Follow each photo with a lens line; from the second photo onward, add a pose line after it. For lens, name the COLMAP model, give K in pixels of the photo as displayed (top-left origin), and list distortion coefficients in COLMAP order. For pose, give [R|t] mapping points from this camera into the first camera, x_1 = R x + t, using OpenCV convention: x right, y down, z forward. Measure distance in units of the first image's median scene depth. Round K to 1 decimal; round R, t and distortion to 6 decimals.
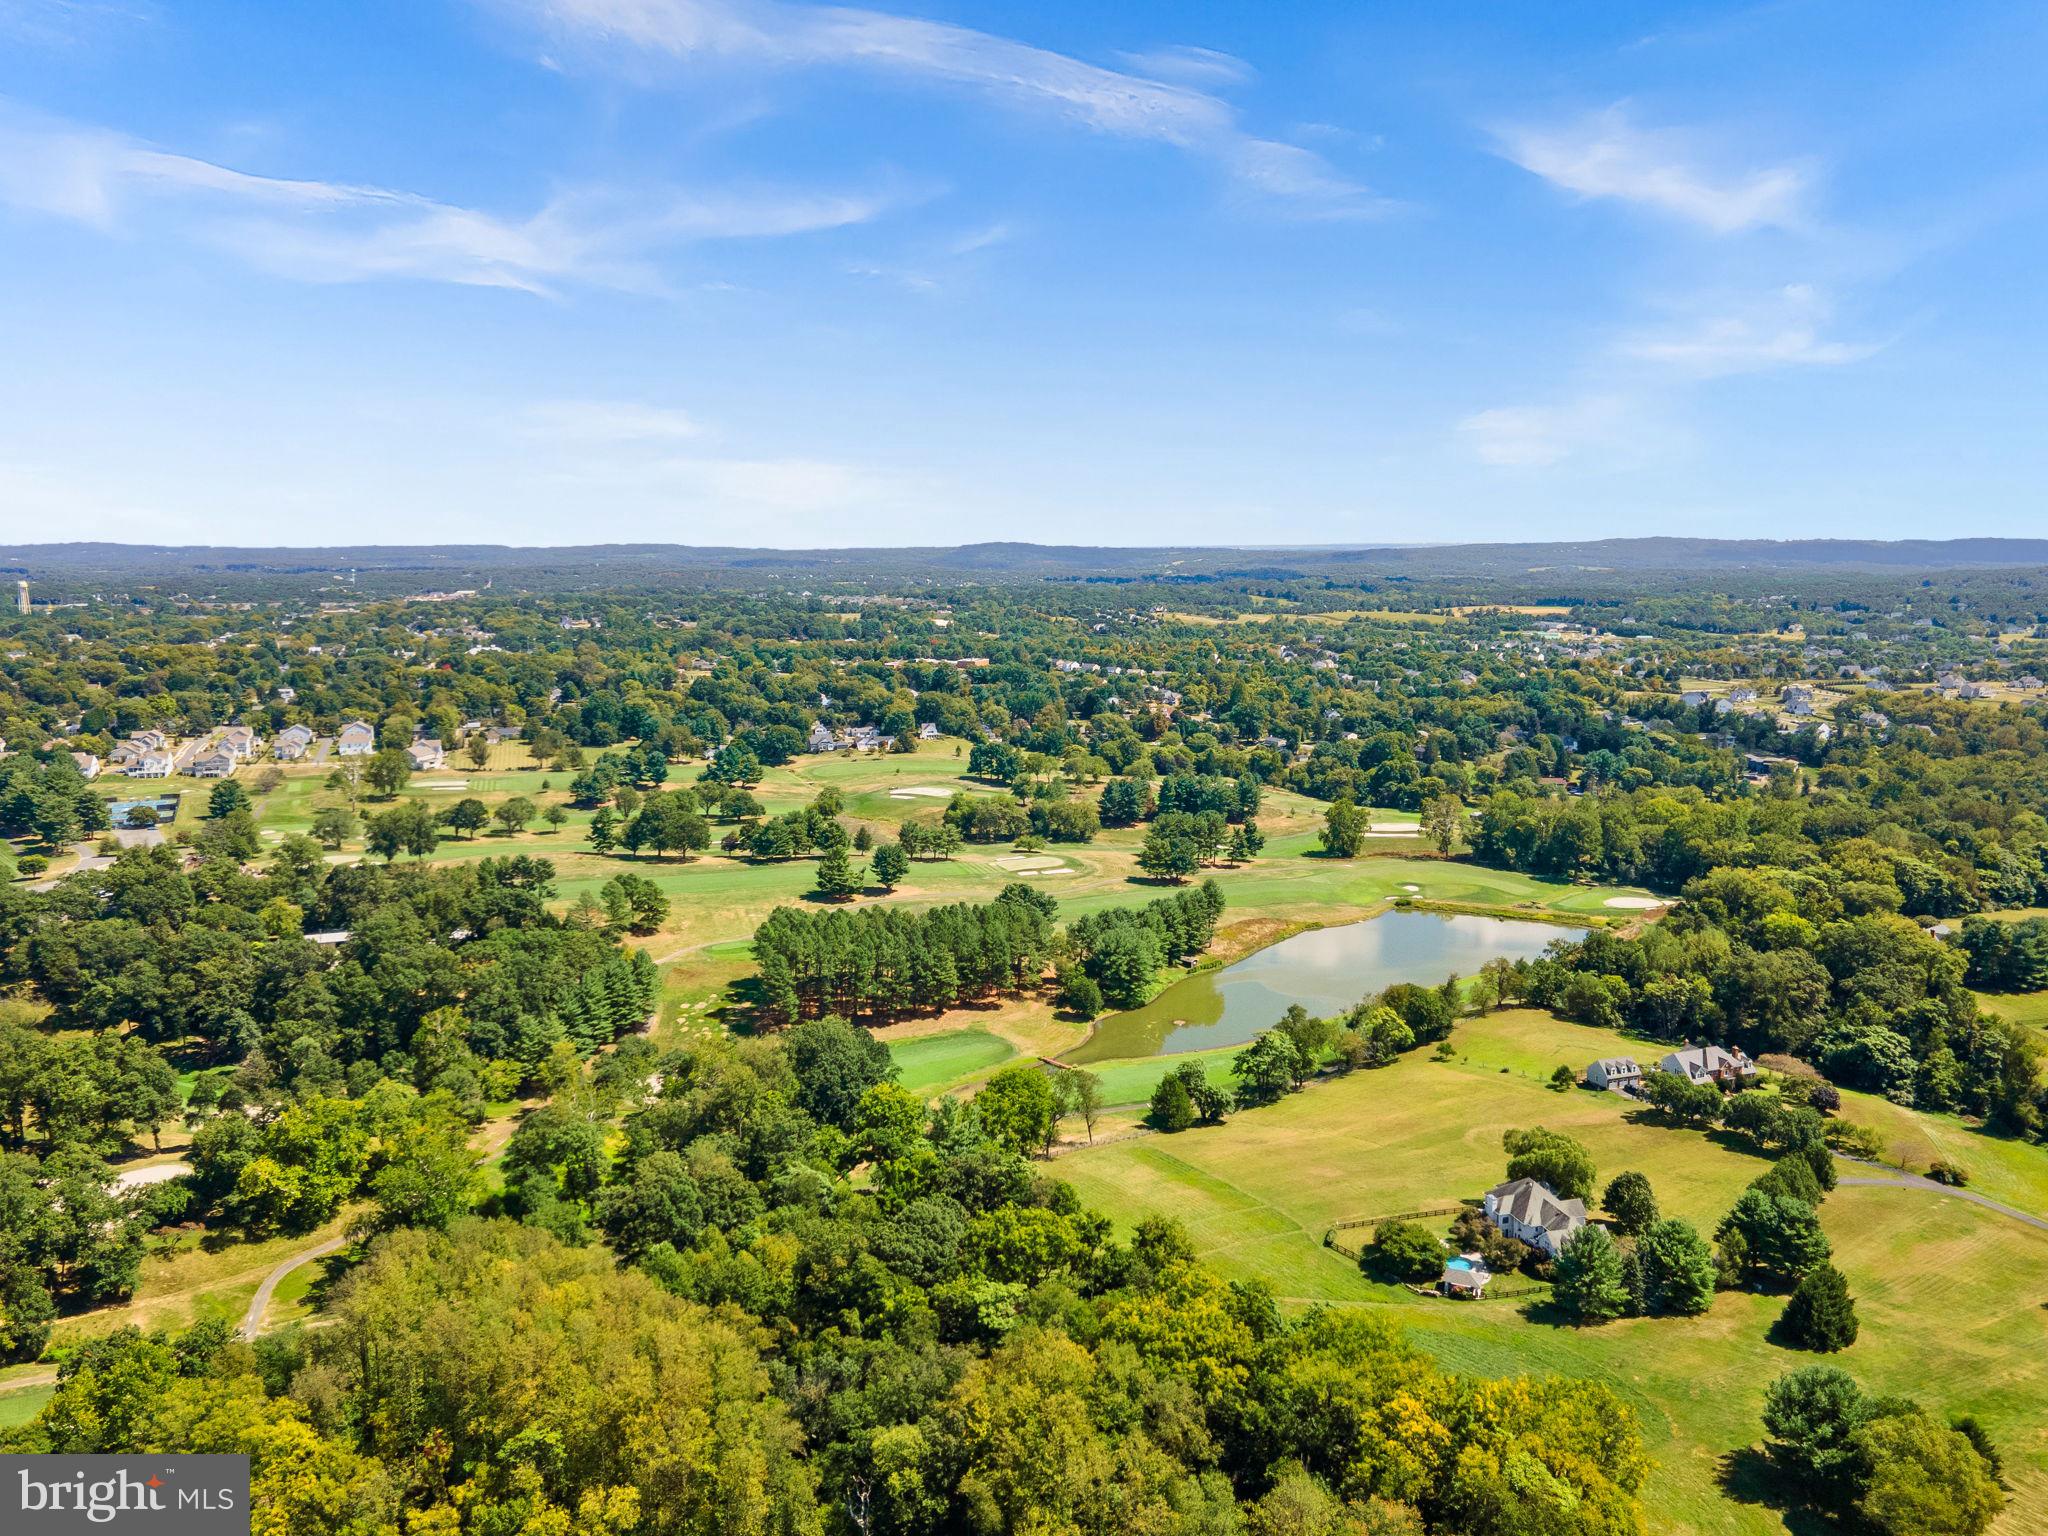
lens RADIAL K [[1485.0, 0, 1037.3], [0, 1485.0, 759.9], [0, 0, 1]] dist [0.039935, 0.026643]
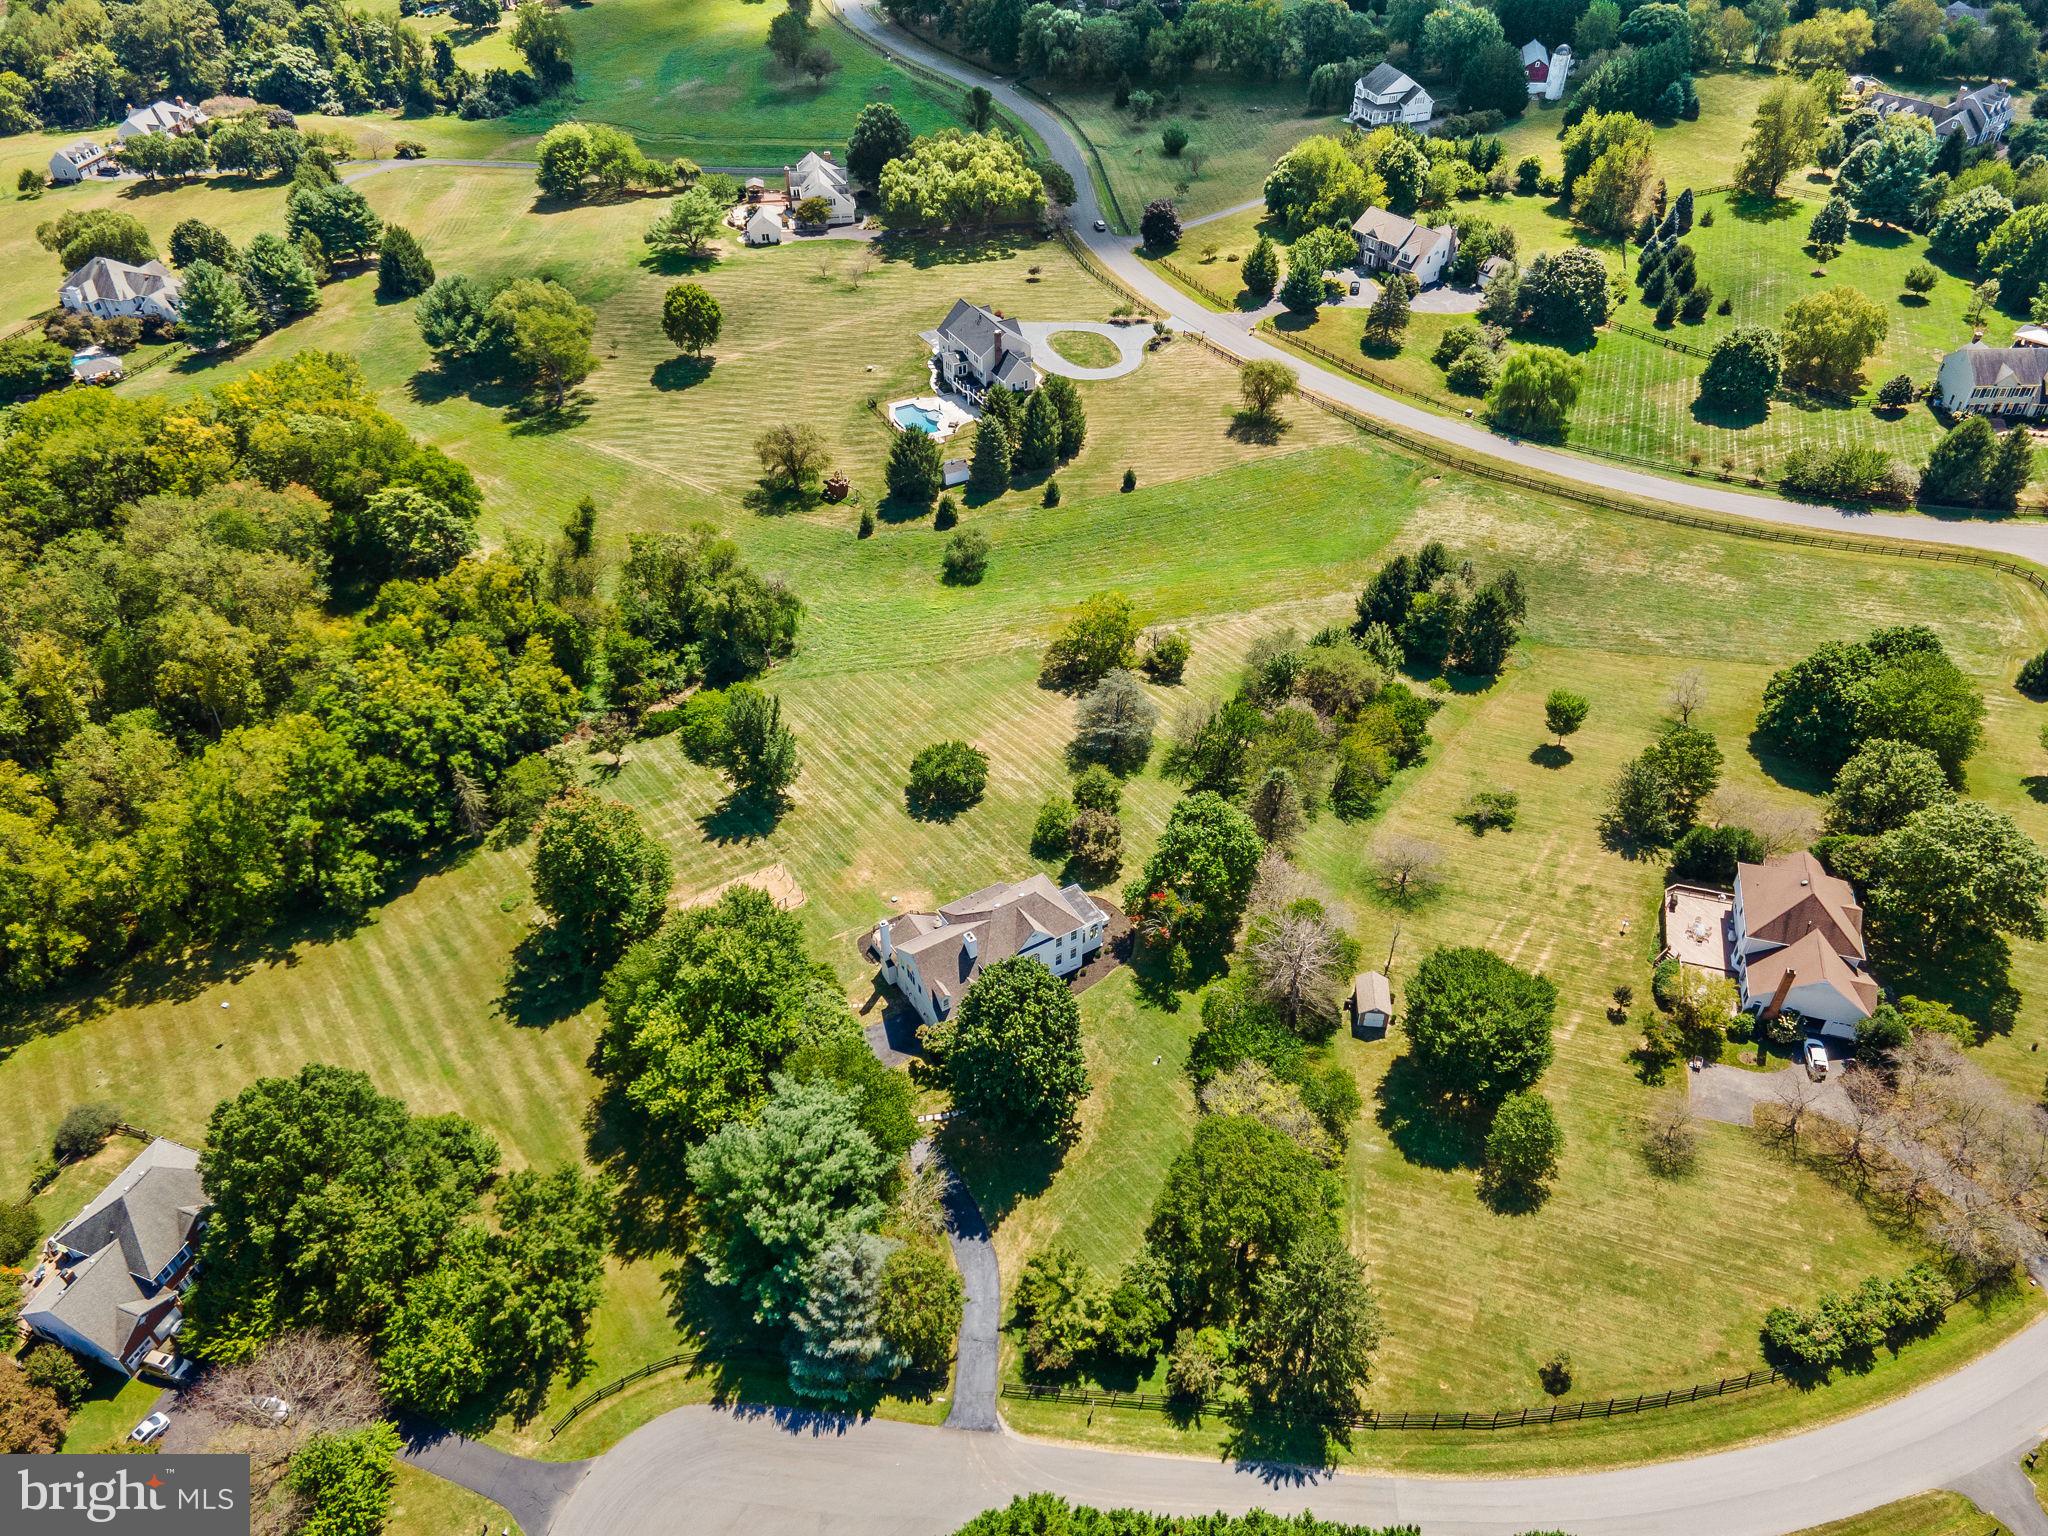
lens RADIAL K [[1485.0, 0, 1029.3], [0, 1485.0, 757.8], [0, 0, 1]] dist [0.039935, 0.026643]
pose [[0.508591, -0.551293, 0.661370, -0.126975], [0.131299, 0.808810, 0.573225, 0.036218], [-0.850938, -0.204700, 0.483738, -0.037535]]
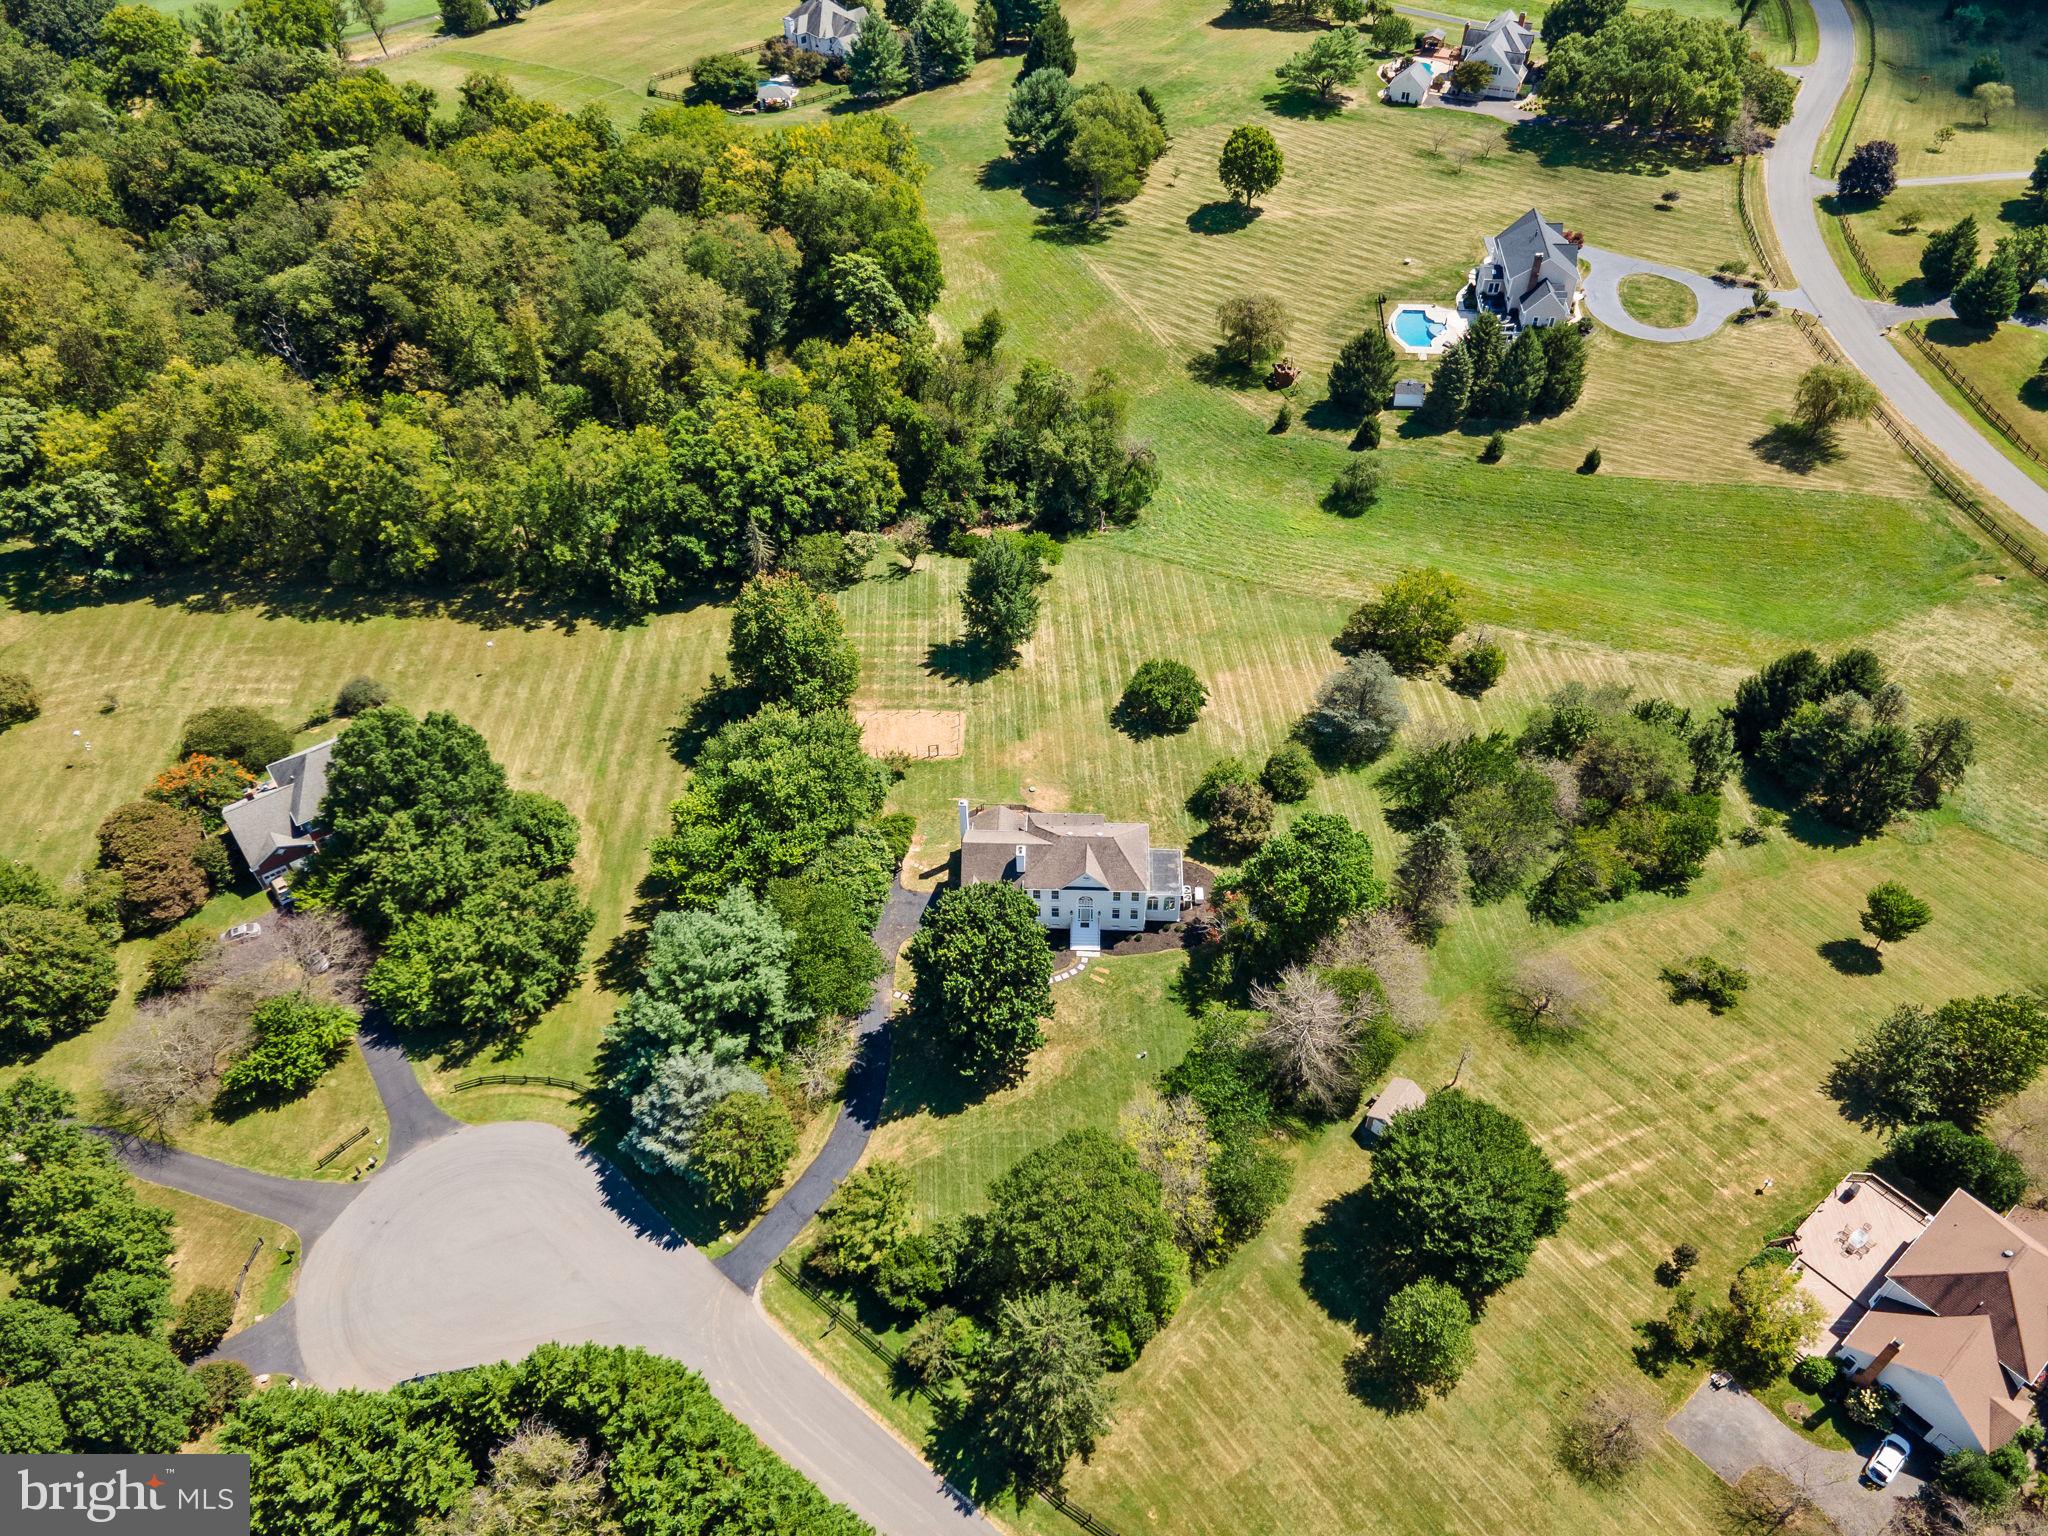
lens RADIAL K [[1485.0, 0, 1031.3], [0, 1485.0, 754.1], [0, 0, 1]] dist [0.039935, 0.026643]
pose [[0.898356, -0.315068, 0.306088, -0.025225], [0.075087, 0.796698, 0.599695, 0.049568], [-0.432804, -0.515757, 0.739375, -0.099985]]
